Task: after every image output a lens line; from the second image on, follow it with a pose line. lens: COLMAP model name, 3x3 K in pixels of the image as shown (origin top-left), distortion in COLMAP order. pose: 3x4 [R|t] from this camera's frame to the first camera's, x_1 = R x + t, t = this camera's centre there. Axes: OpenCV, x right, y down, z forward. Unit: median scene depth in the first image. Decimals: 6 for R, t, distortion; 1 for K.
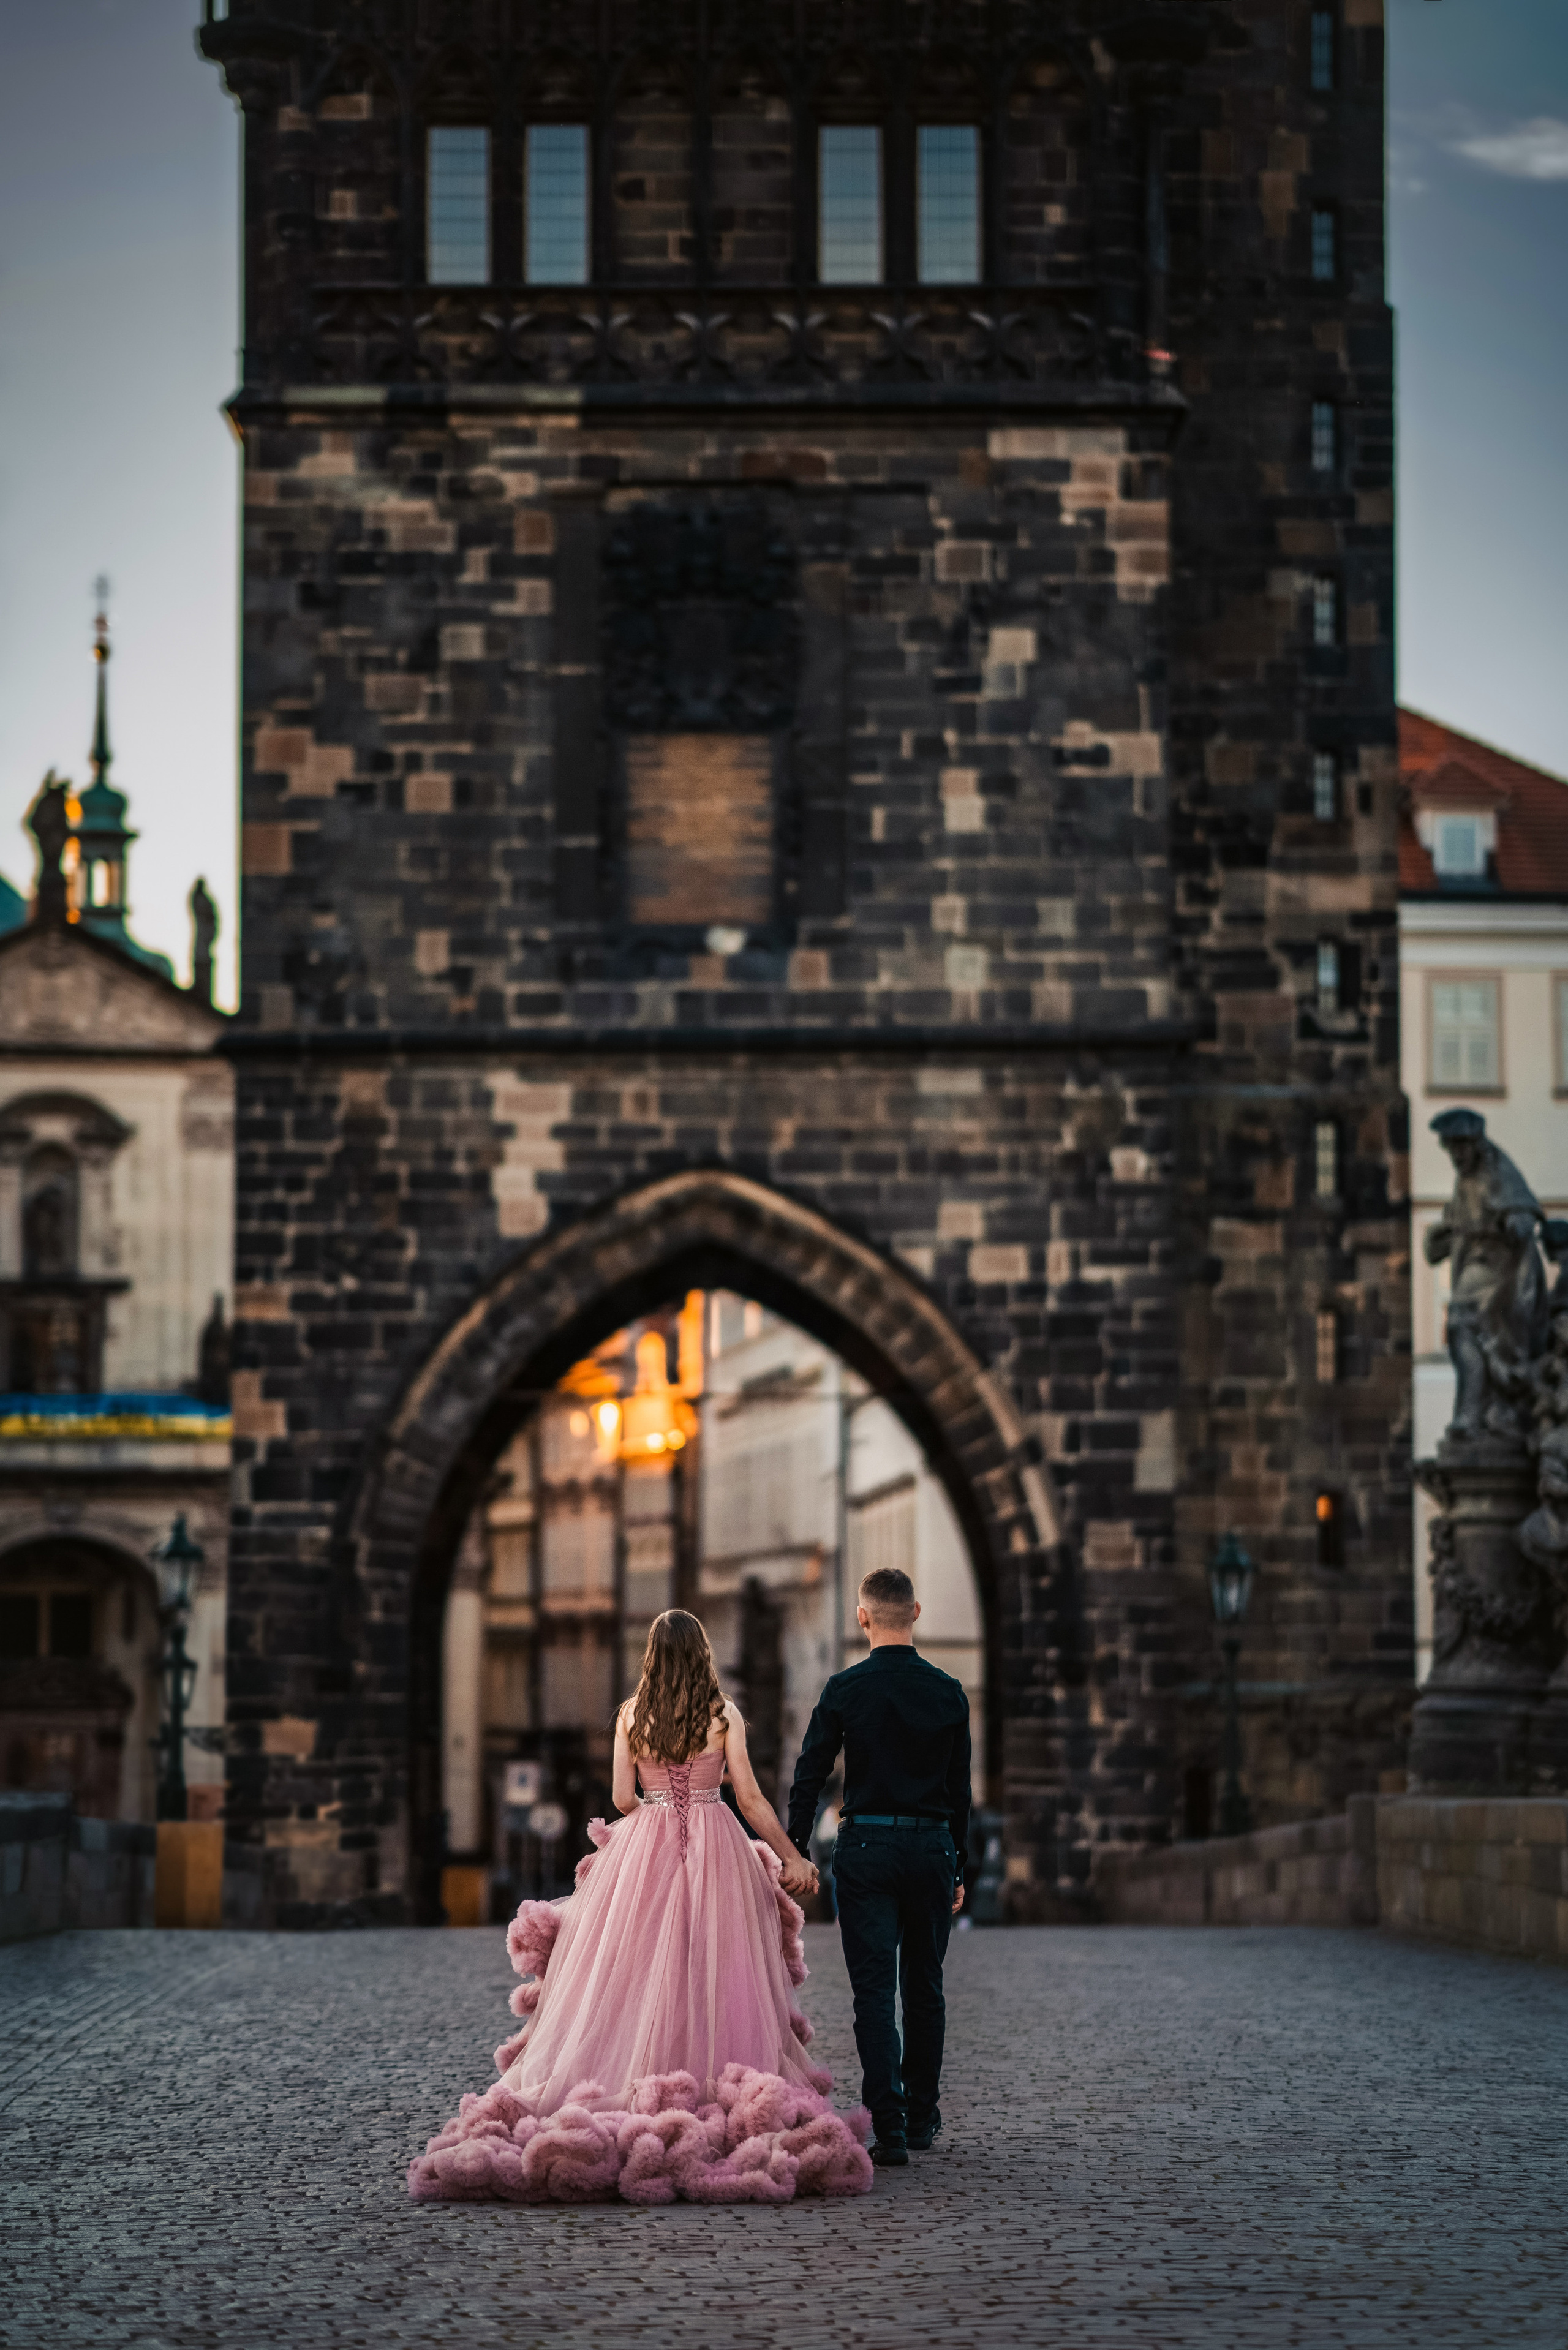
lens RADIAL K [[5787.6, 0, 784.0], [0, 5787.6, 1175.0], [0, 0, 1]] dist [0.186322, 0.349669]
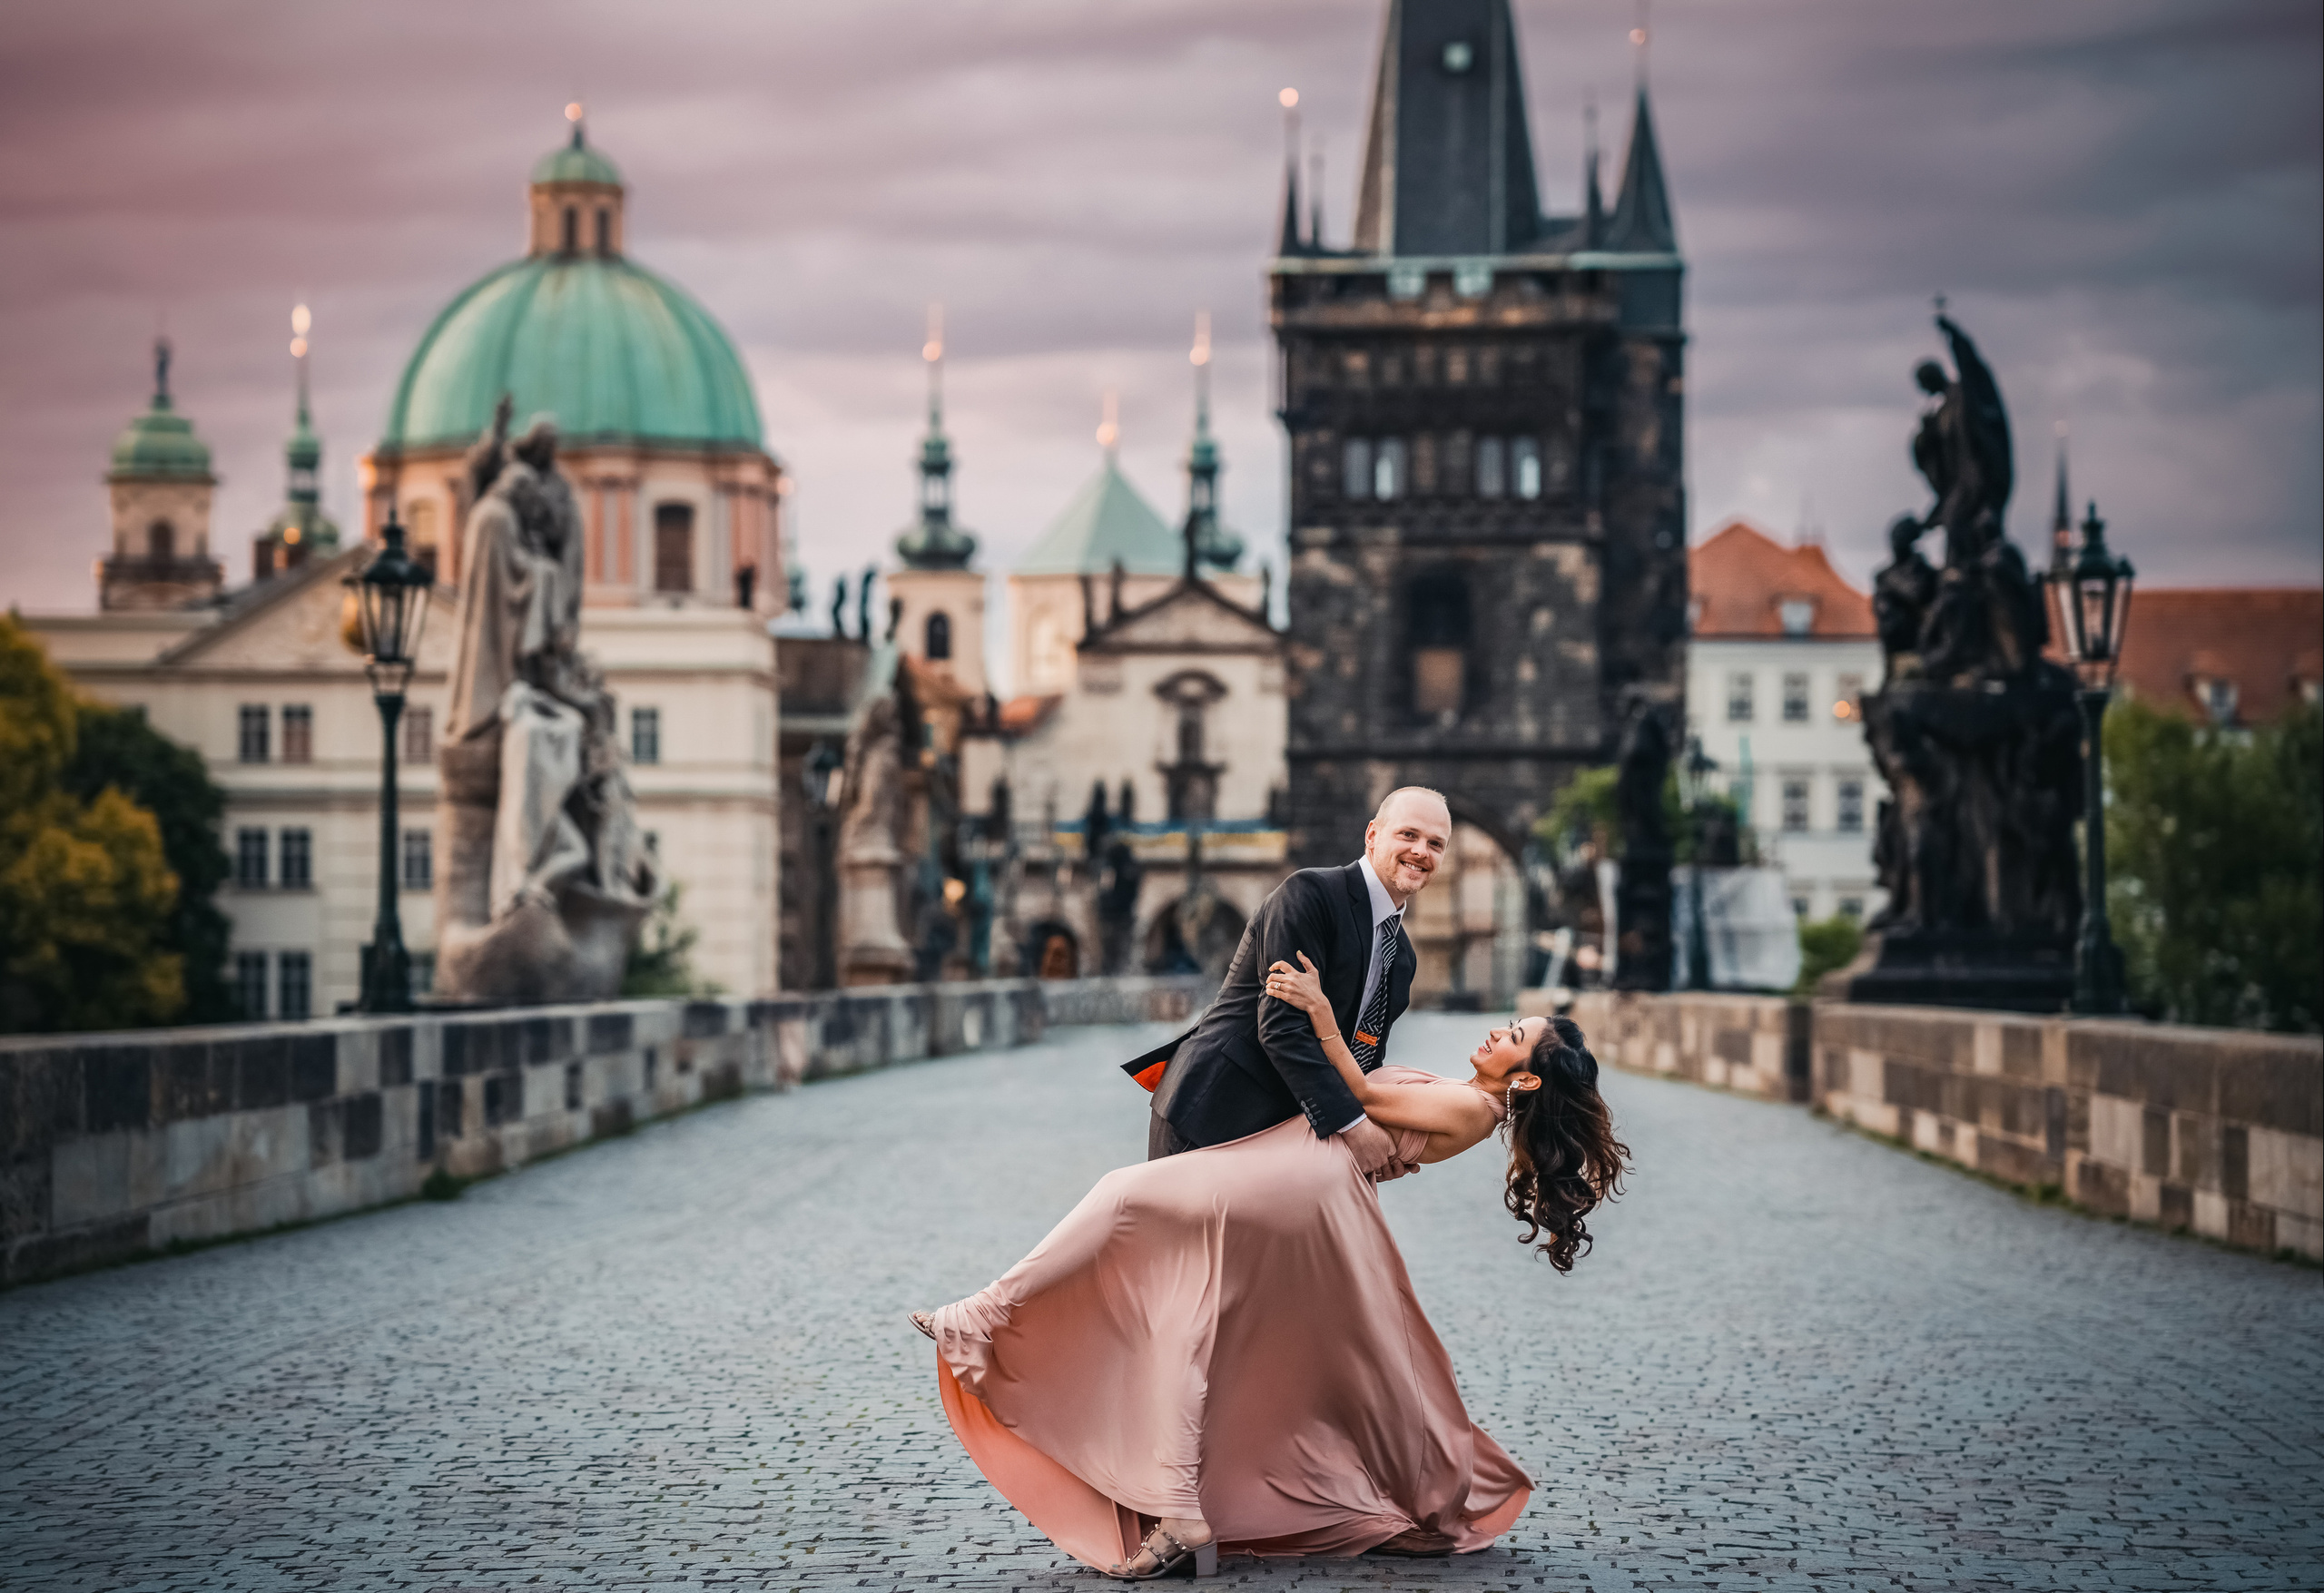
lens RADIAL K [[5744.9, 0, 1162.0], [0, 5744.9, 796.5], [0, 0, 1]] dist [0.251640, 0.150910]
pose [[0.993416, -0.001461, -0.114554, 0.182470], [0.007979, 0.998373, 0.056453, -0.167668], [0.114285, -0.056996, 0.991812, -1.953532]]
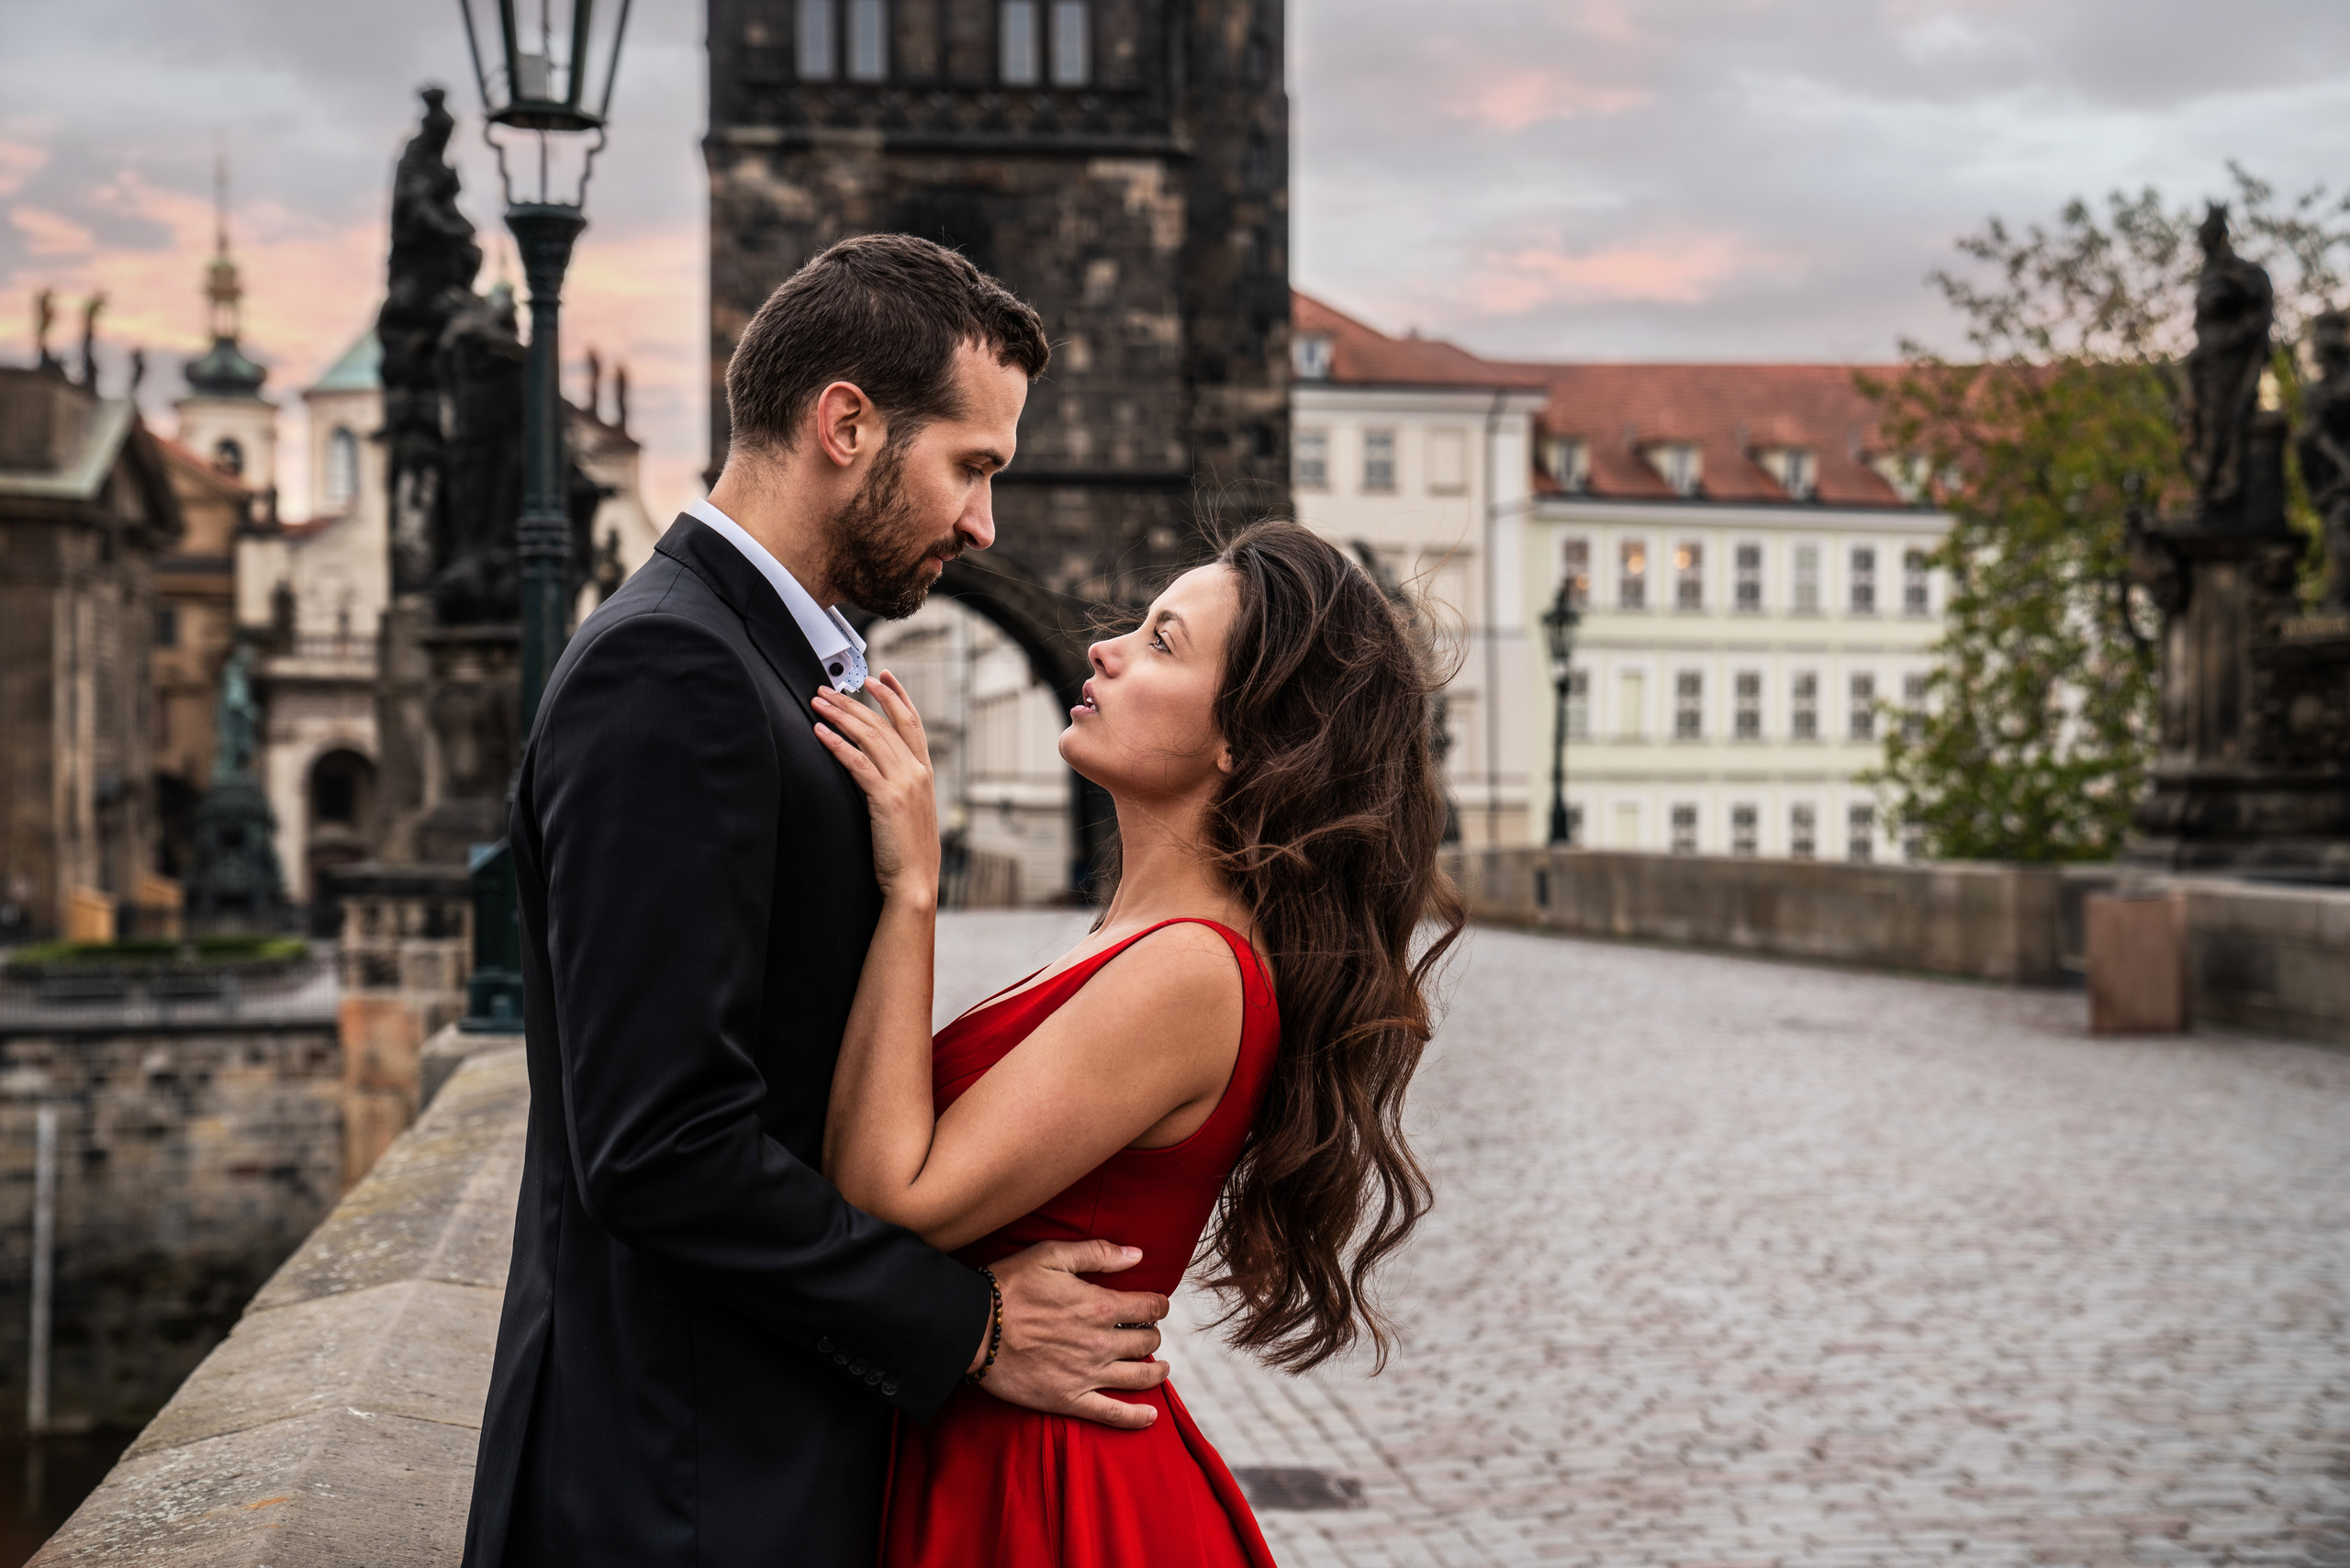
lens RADIAL K [[3520.5, 0, 1175.0], [0, 3520.5, 784.0], [0, 0, 1]] dist [0.193611, 0.032459]
pose [[0.995944, 0.001201, 0.089969, -0.043569], [-0.008658, 0.996550, 0.082543, -0.017946], [-0.089559, -0.082987, 0.992518, -0.202439]]
